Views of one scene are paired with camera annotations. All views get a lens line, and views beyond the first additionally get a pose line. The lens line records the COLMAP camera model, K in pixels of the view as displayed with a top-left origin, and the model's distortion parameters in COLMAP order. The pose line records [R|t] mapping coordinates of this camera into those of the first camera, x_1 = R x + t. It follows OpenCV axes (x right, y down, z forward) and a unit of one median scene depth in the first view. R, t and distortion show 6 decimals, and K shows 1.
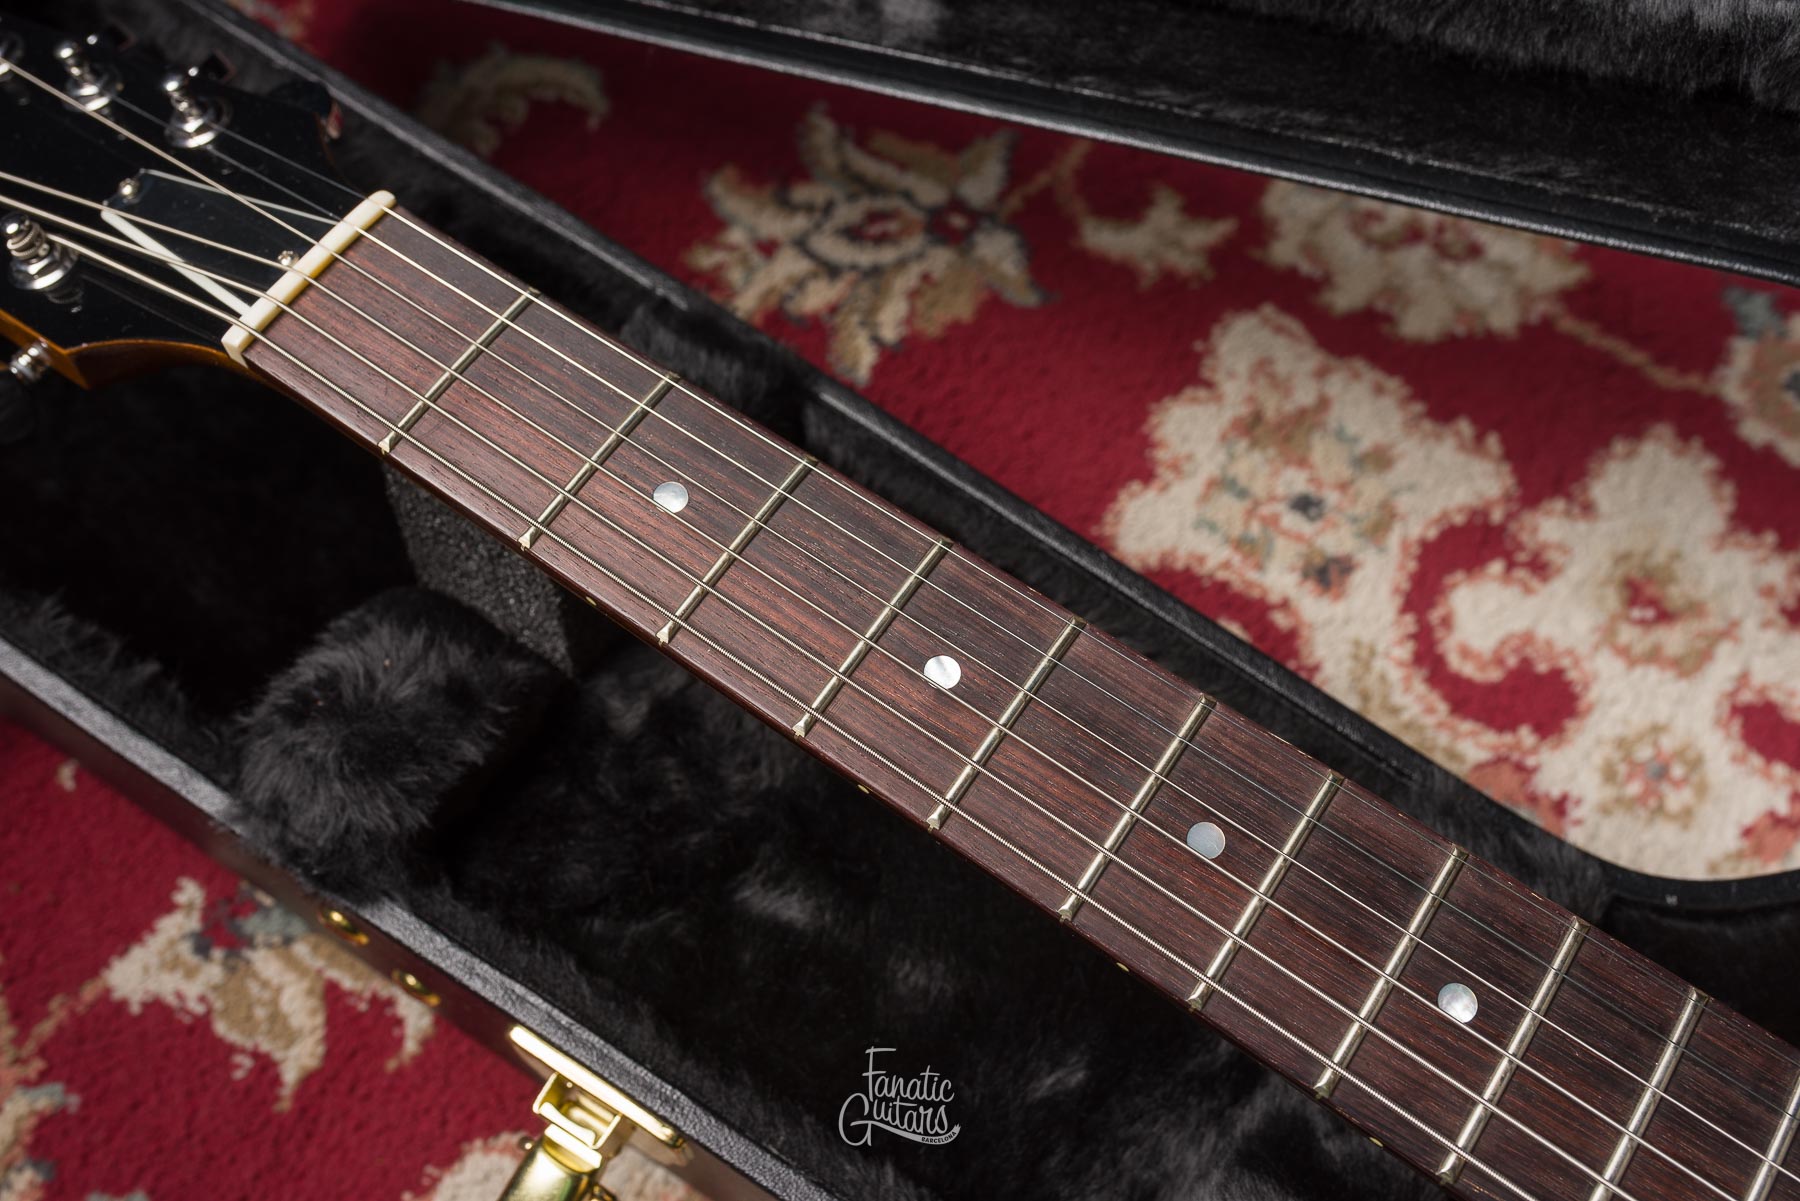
lens RADIAL K [[1794.0, 0, 900.0], [0, 1794.0, 600.5], [0, 0, 1]] dist [0.003980, 0.000272]
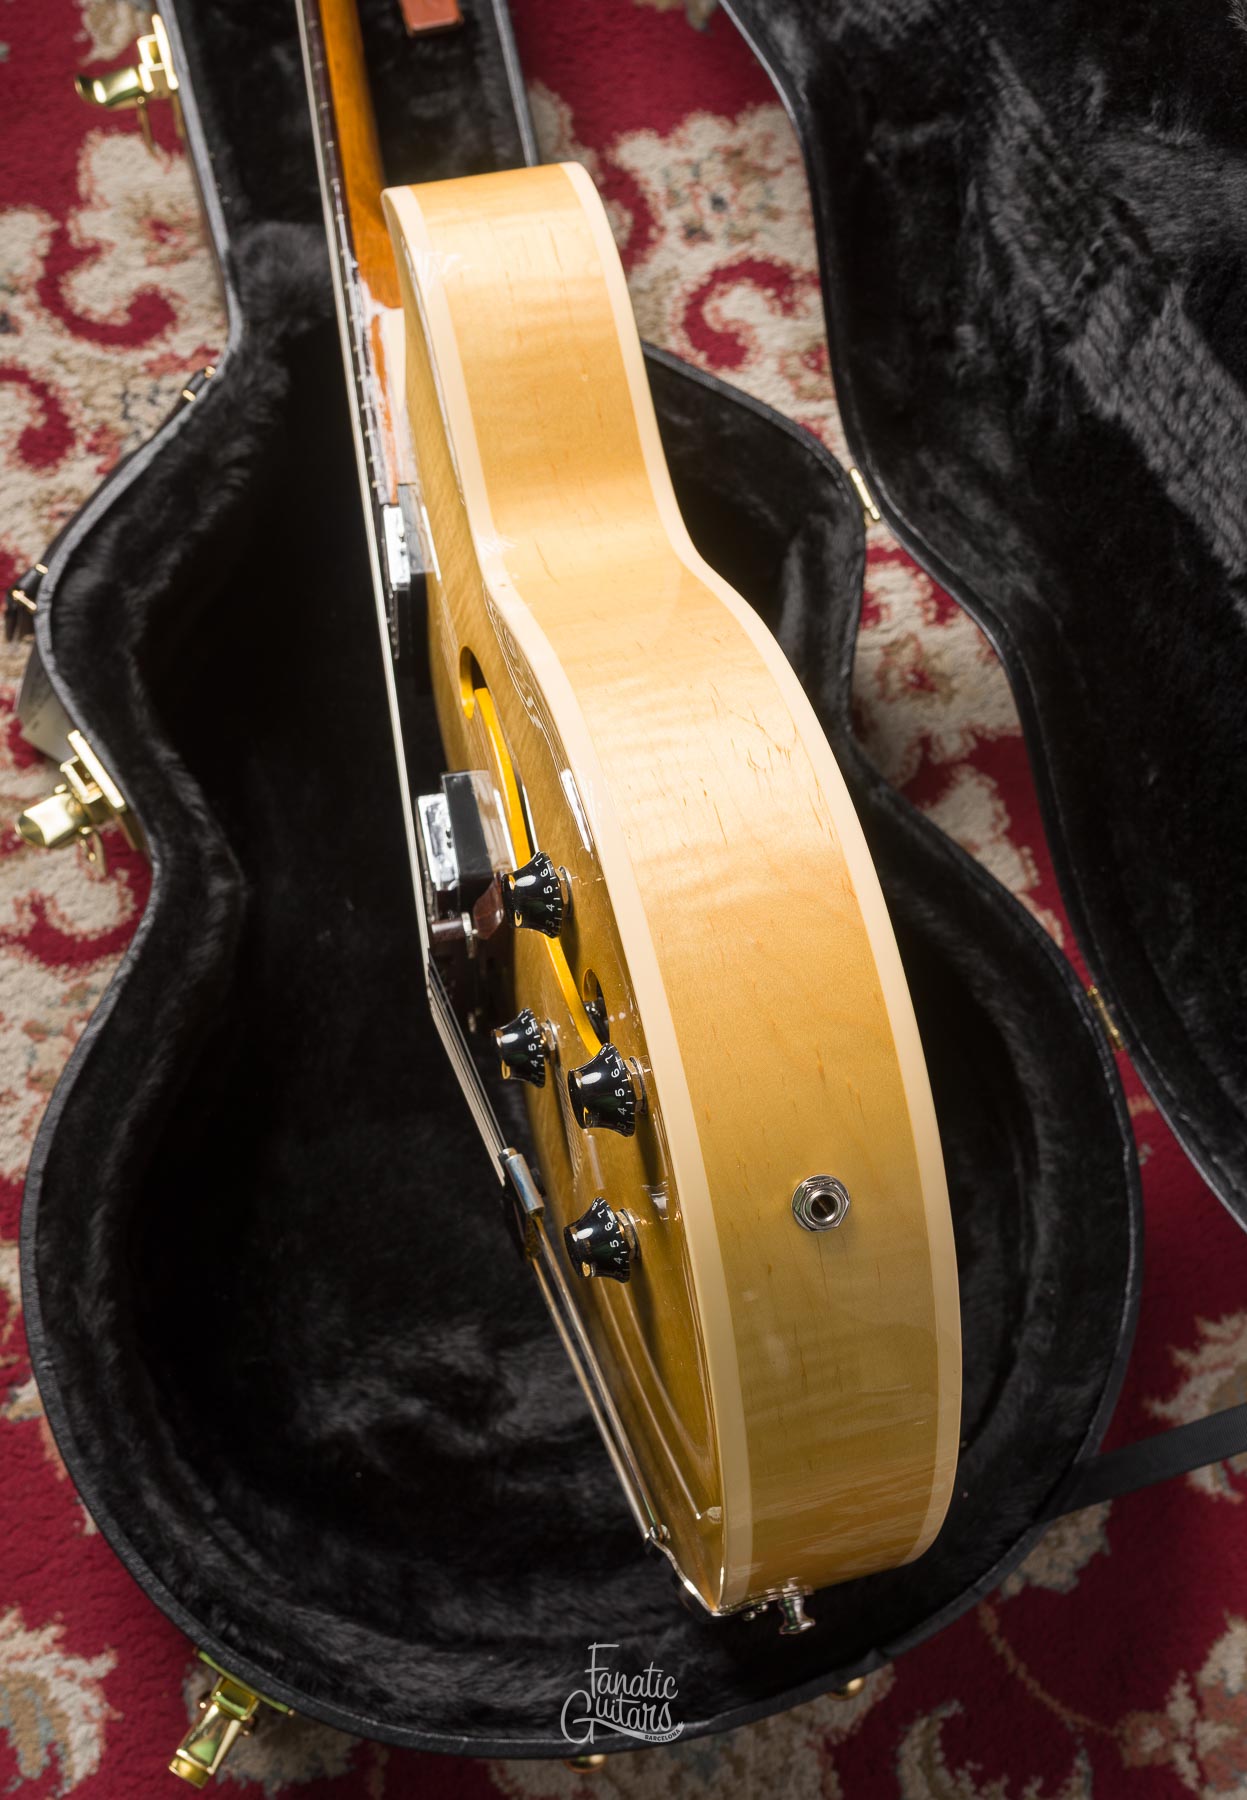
lens RADIAL K [[1996.9, 0, 687.7], [0, 1996.9, 883.0], [0, 0, 1]] dist [0.003555, -0.006944]
pose [[0.739423, 0.662245, -0.121181, 0.909113], [-0.644089, 0.748244, 0.158994, 0.156972], [0.195966, -0.039513, 0.979814, -0.958015]]
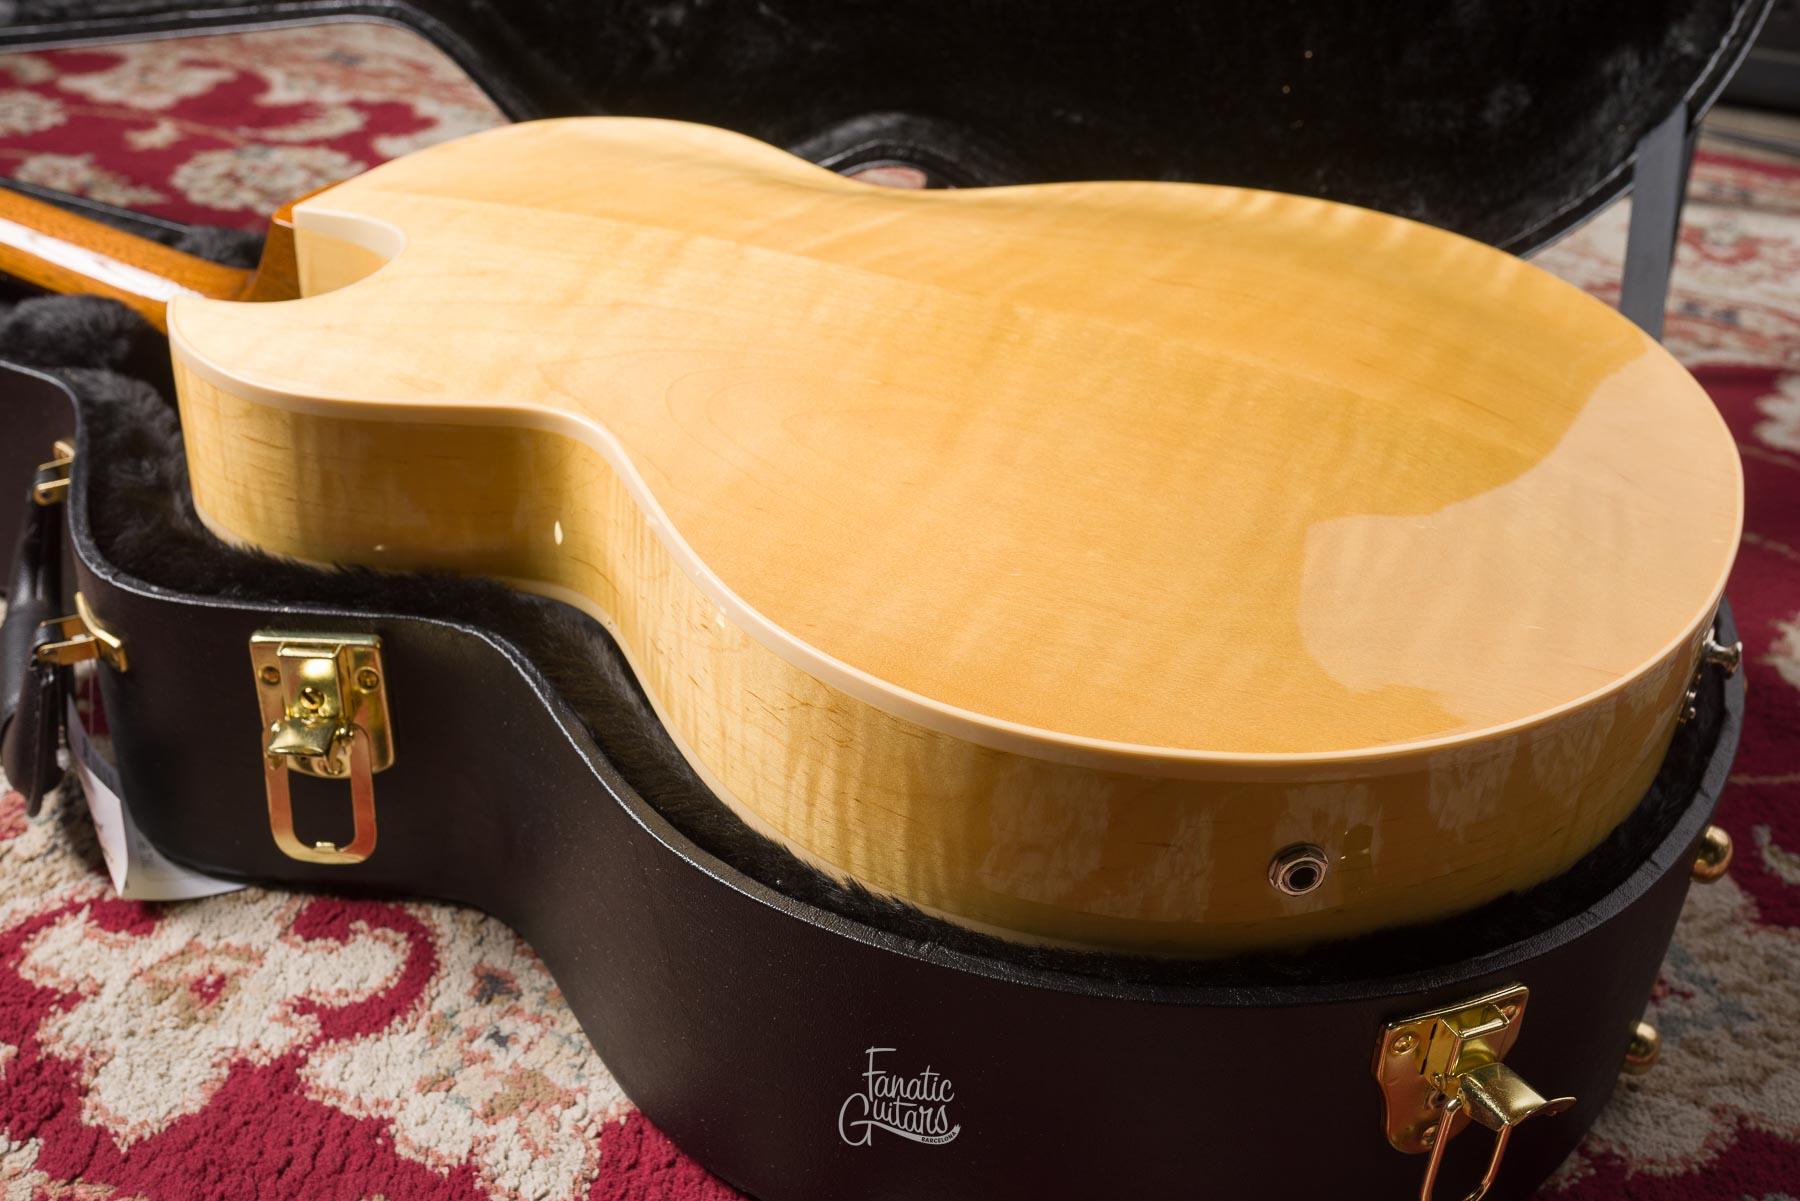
lens RADIAL K [[1936.4, 0, 863.7], [0, 1936.4, 594.7], [0, 0, 1]] dist [0.002645, -0.006974]
pose [[0.983399, -0.071204, 0.166904, 0.455372], [0.148860, 0.842551, -0.517638, 1.264183], [-0.103767, 0.533890, 0.839163, -0.547795]]
